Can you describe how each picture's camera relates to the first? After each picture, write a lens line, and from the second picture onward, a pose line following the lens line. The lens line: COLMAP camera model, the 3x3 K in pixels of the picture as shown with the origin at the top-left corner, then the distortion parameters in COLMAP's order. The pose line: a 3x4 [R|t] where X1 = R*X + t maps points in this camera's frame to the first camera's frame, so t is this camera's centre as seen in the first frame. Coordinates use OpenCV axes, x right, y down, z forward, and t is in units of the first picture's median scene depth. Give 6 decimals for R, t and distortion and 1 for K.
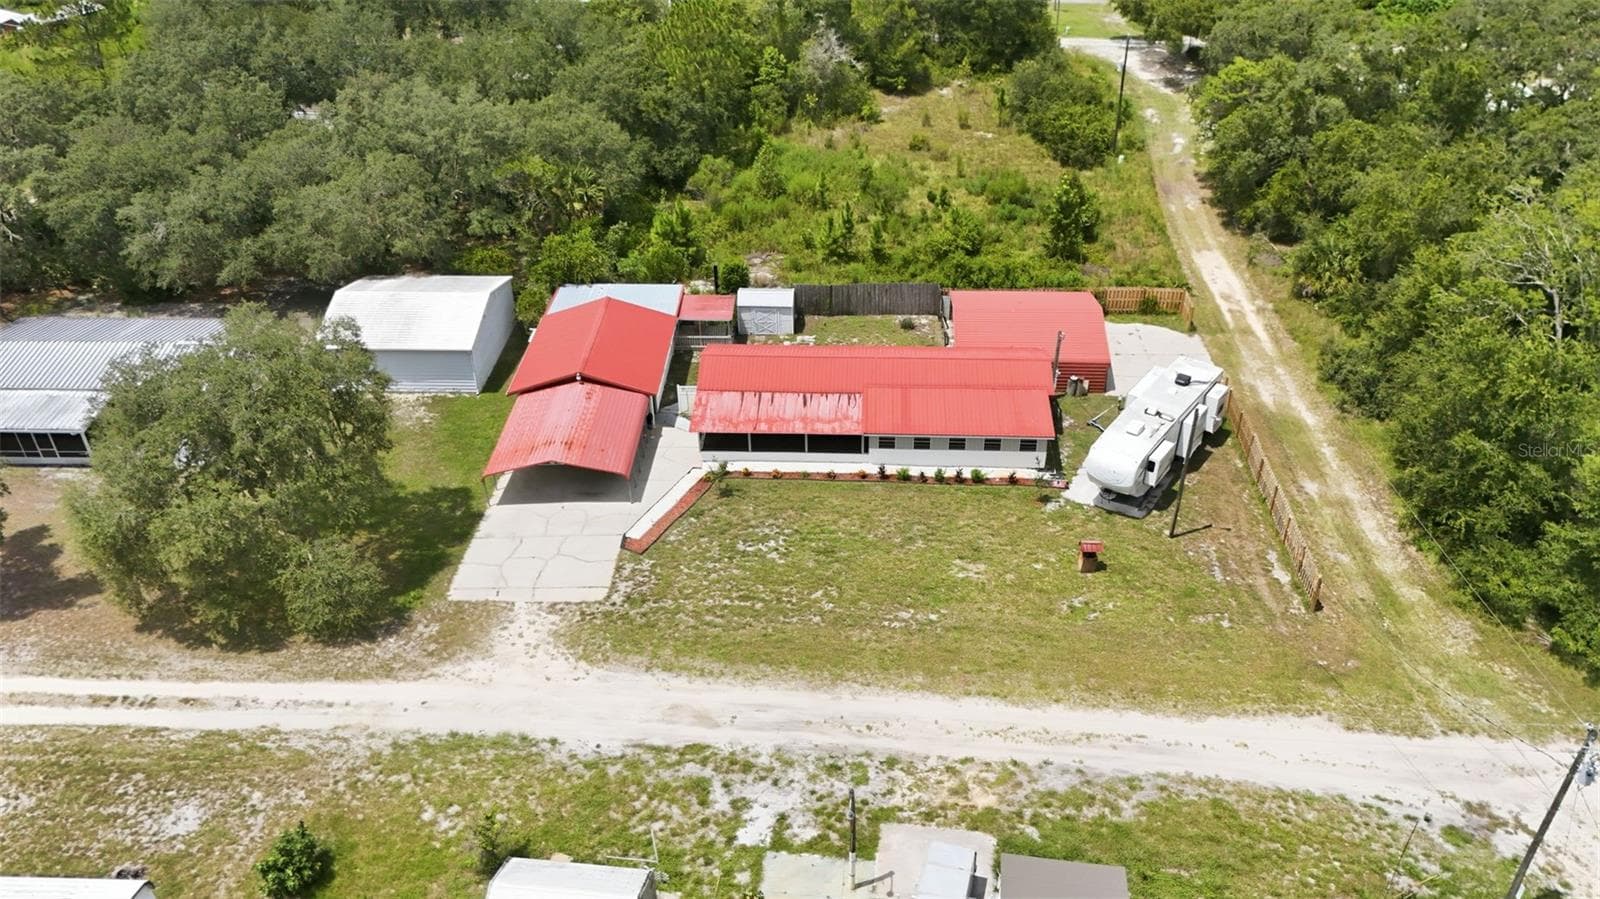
lens RADIAL K [[1187.5, 0, 795.9], [0, 1187.5, 460.6], [0, 0, 1]] dist [0.065127, -0.060320]
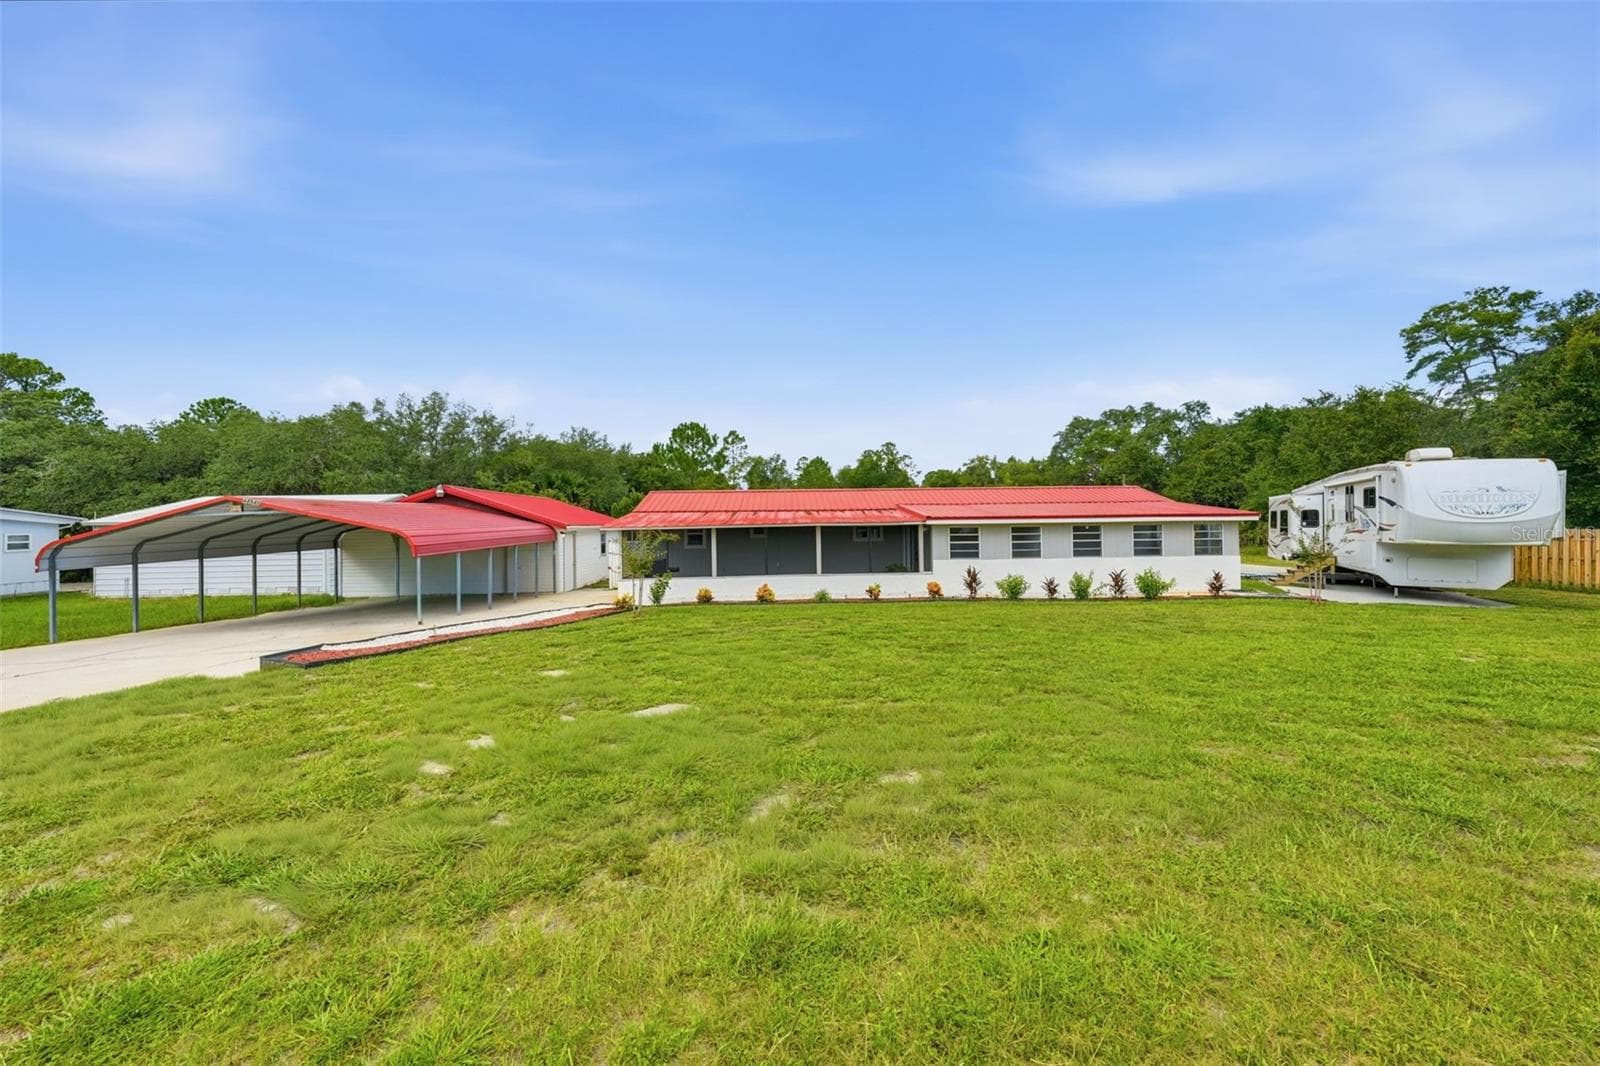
lens RADIAL K [[568.7, 0, 802.4], [0, 568.7, 520.9], [0, 0, 1]] dist [-0.009555, 0.000094]
pose [[0.995361, 0.007077, 0.095952, -0.023394], [0.048024, 0.827624, -0.559224, 0.118436], [-0.083370, 0.561238, 0.823445, 0.780390]]
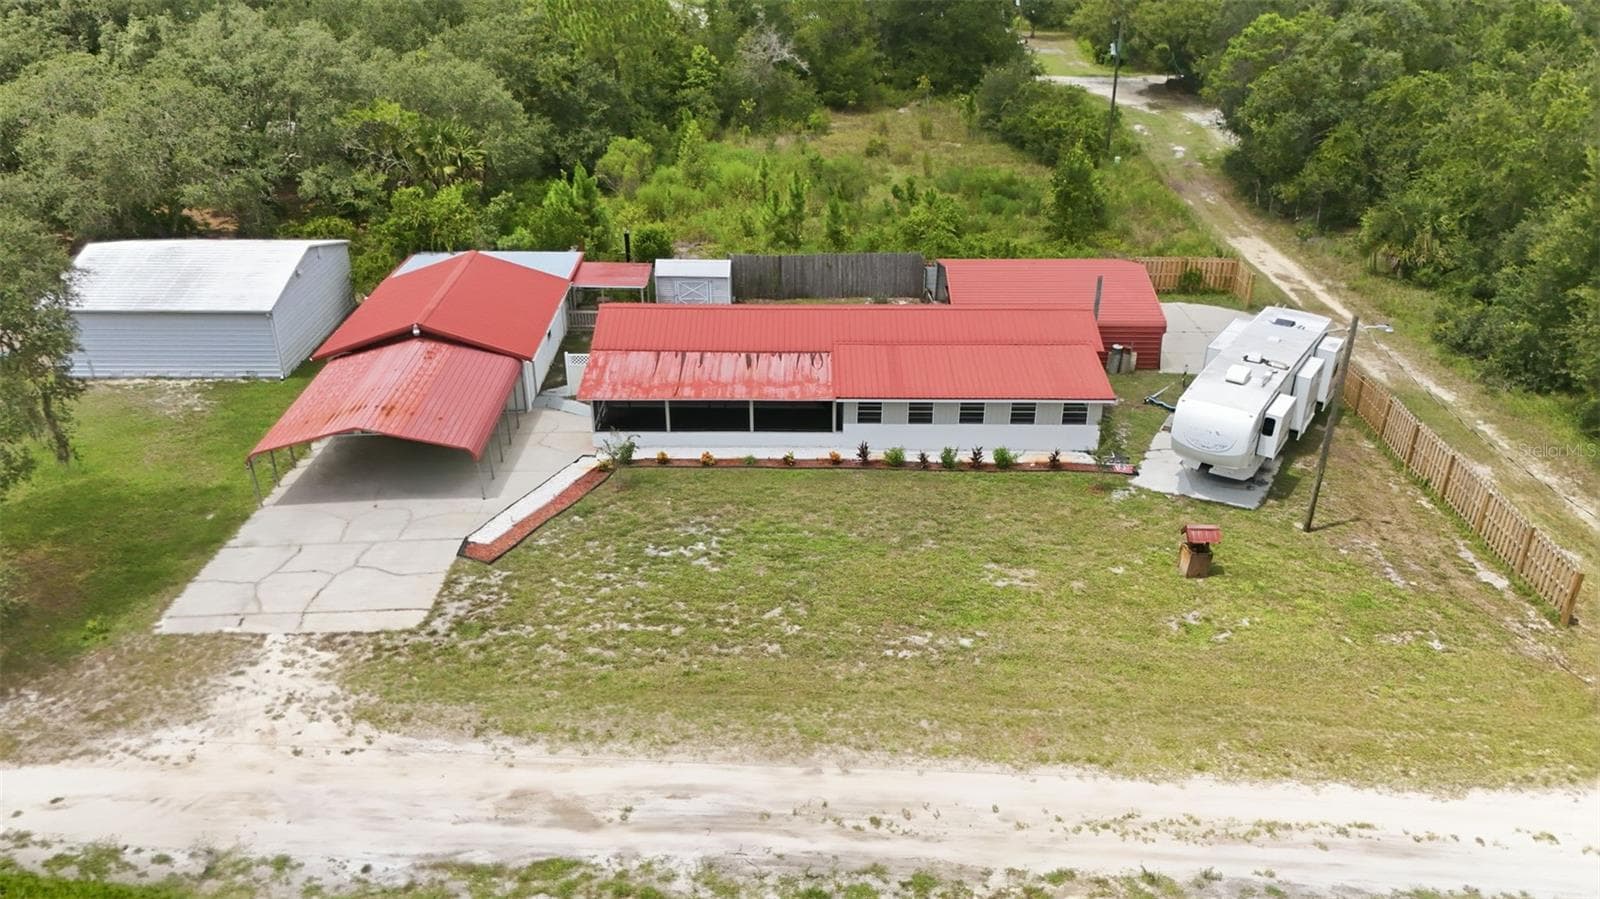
lens RADIAL K [[1187.5, 0, 797.0], [0, 1187.5, 458.6], [0, 0, 1]] dist [0.065127, -0.060320]
pose [[0.998418, -0.006433, 0.055863, -0.003170], [0.013417, 0.991996, -0.125557, 0.095412], [-0.054608, 0.126108, 0.990512, 0.327357]]
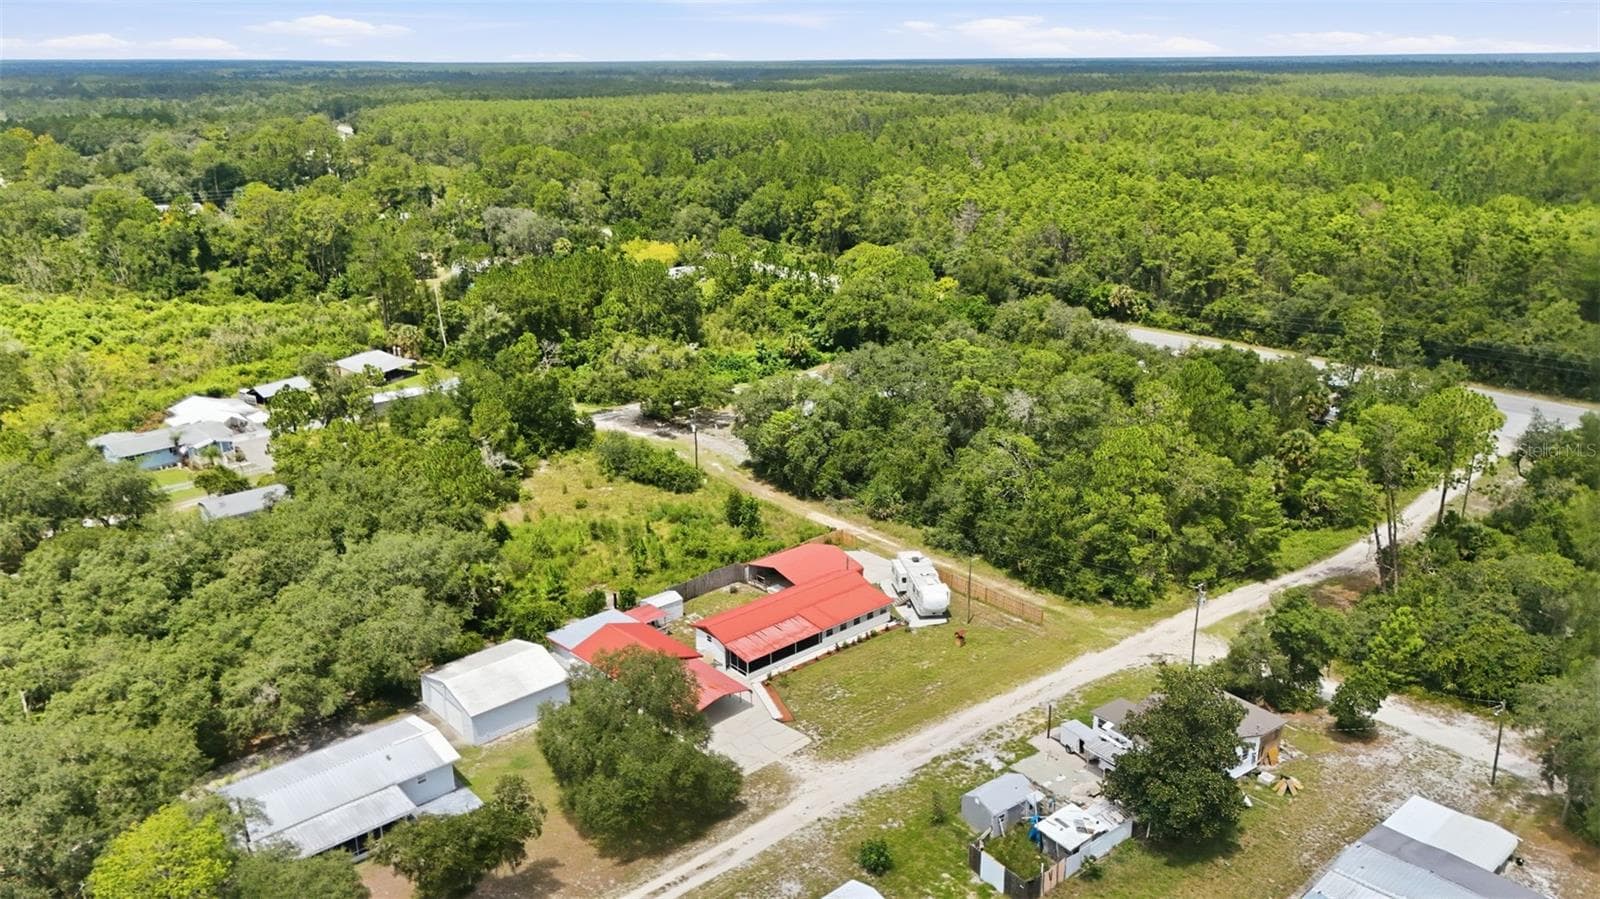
lens RADIAL K [[1187.5, 0, 810.9], [0, 1187.5, 451.1], [0, 0, 1]] dist [0.065127, -0.060320]
pose [[0.707176, -0.206956, 0.676071, -1.123462], [0.389316, 0.912168, -0.127998, -0.046744], [-0.590200, 0.353722, 0.725634, -0.412982]]
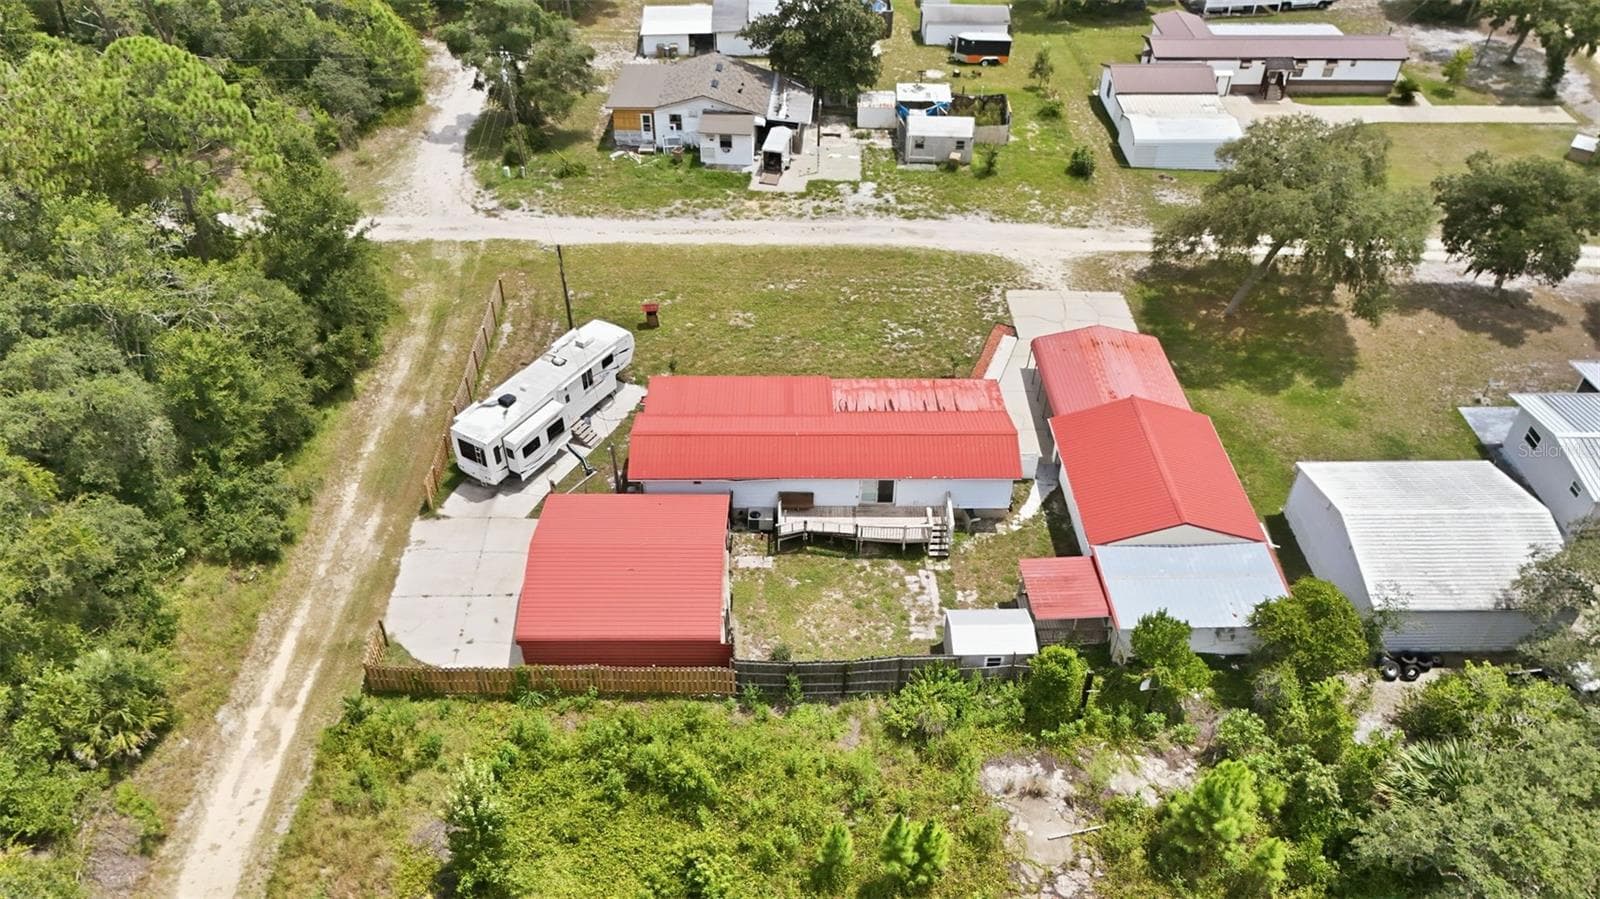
lens RADIAL K [[1187.5, 0, 803.3], [0, 1187.5, 448.5], [0, 0, 1]] dist [0.065127, -0.060320]
pose [[-0.997081, 0.054431, -0.053548, 0.138543], [-0.036725, 0.272974, 0.961320, -1.006820], [0.066943, 0.960480, -0.270178, 1.326009]]
